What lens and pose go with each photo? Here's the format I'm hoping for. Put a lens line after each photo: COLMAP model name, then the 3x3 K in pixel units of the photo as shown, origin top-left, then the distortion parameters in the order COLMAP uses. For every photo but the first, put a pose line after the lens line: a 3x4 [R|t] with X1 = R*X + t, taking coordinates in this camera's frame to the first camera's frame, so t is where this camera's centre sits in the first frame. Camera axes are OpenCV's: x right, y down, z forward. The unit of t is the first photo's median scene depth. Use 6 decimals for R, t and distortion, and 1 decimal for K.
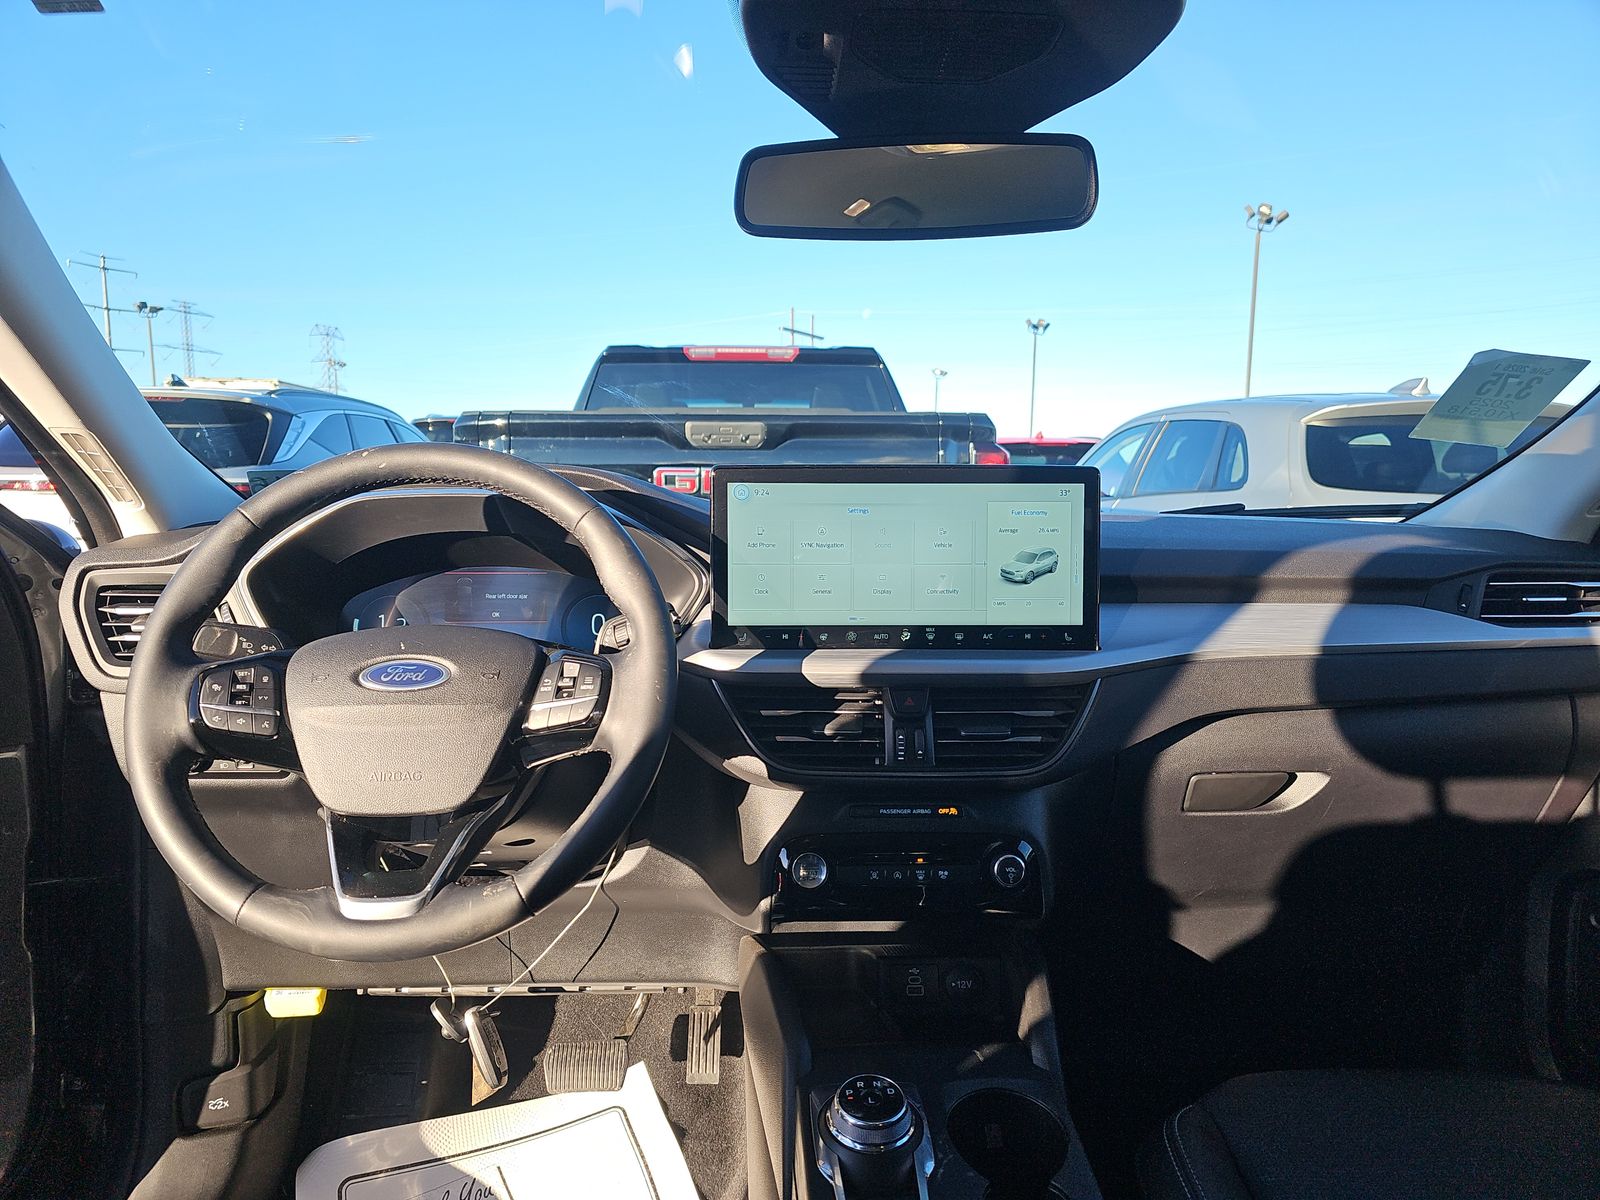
lens RADIAL K [[1067.9, 0, 799.8], [0, 1067.9, 656.3], [0, 0, 1]] dist [-0.010835, -0.003593]
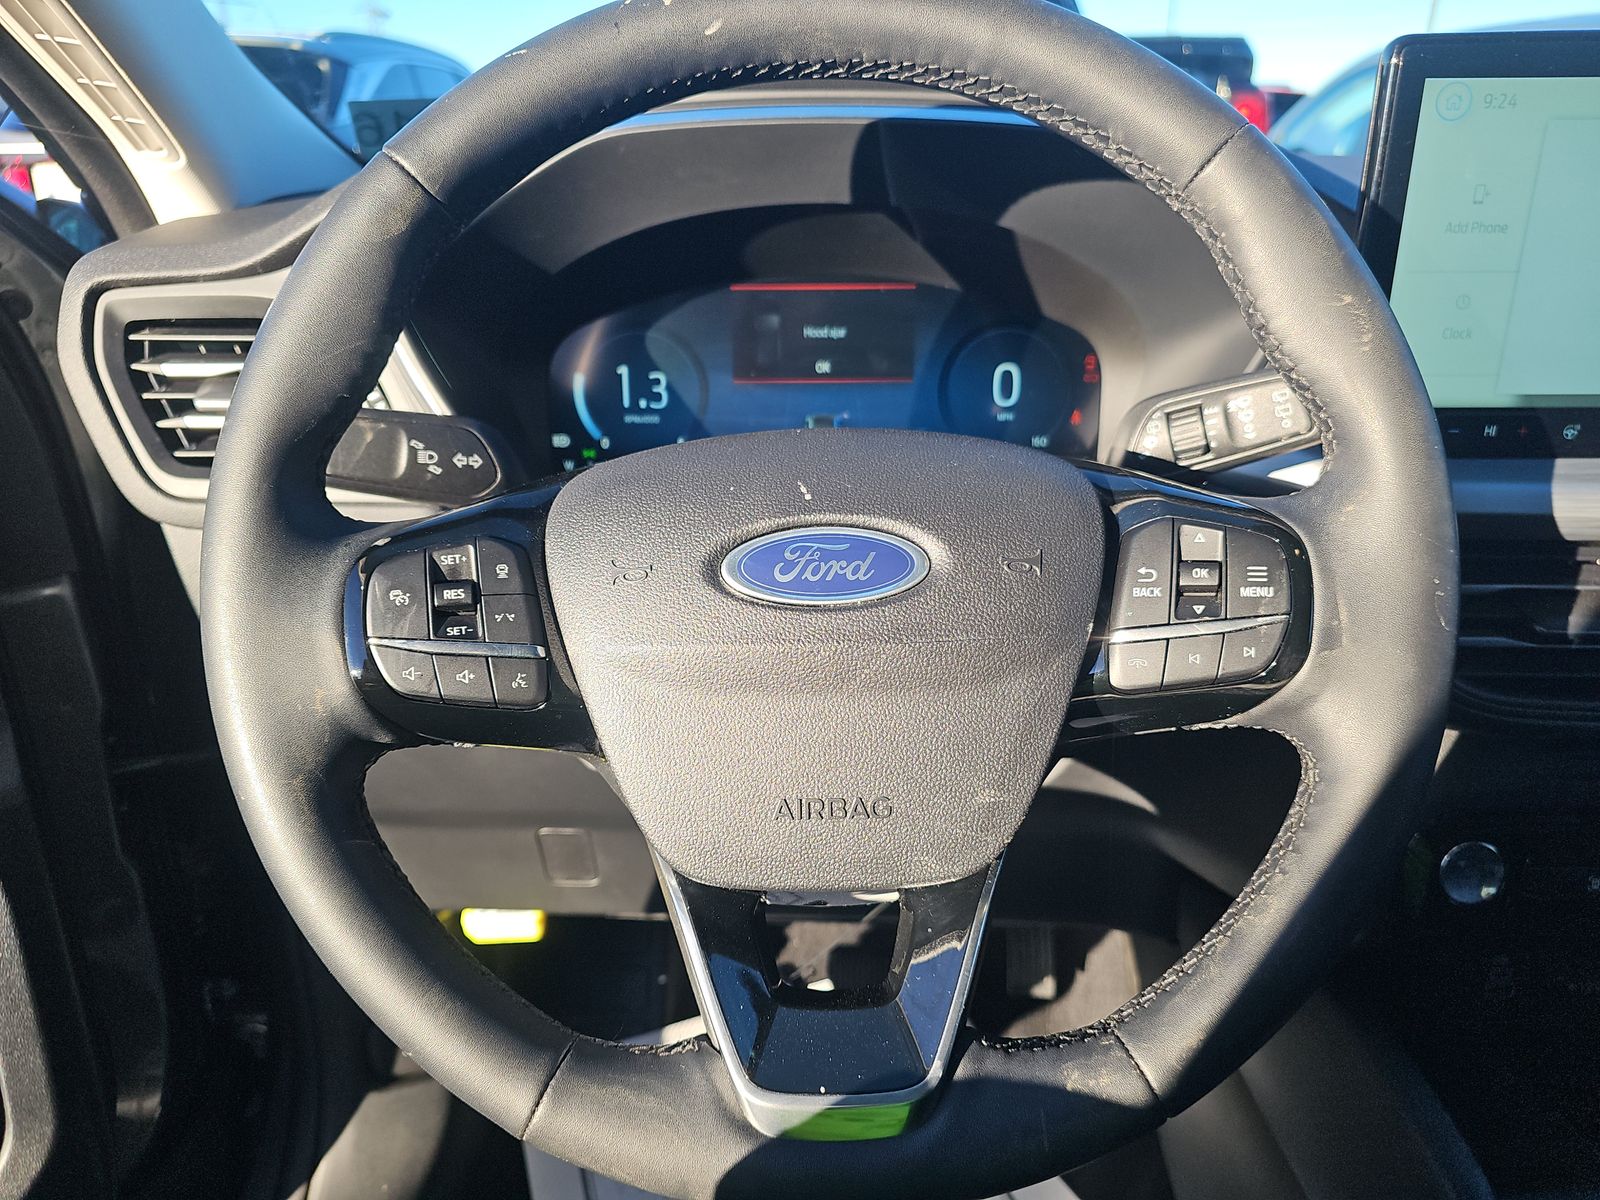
lens RADIAL K [[1067.9, 0, 799.8], [0, 1067.9, 656.3], [0, 0, 1]] dist [-0.010835, -0.003593]
pose [[0.997116, 0.018645, -0.073560, -0.310857], [0.003024, 0.958815, 0.284016, -0.060996], [0.075826, -0.283419, 0.955994, 0.520010]]
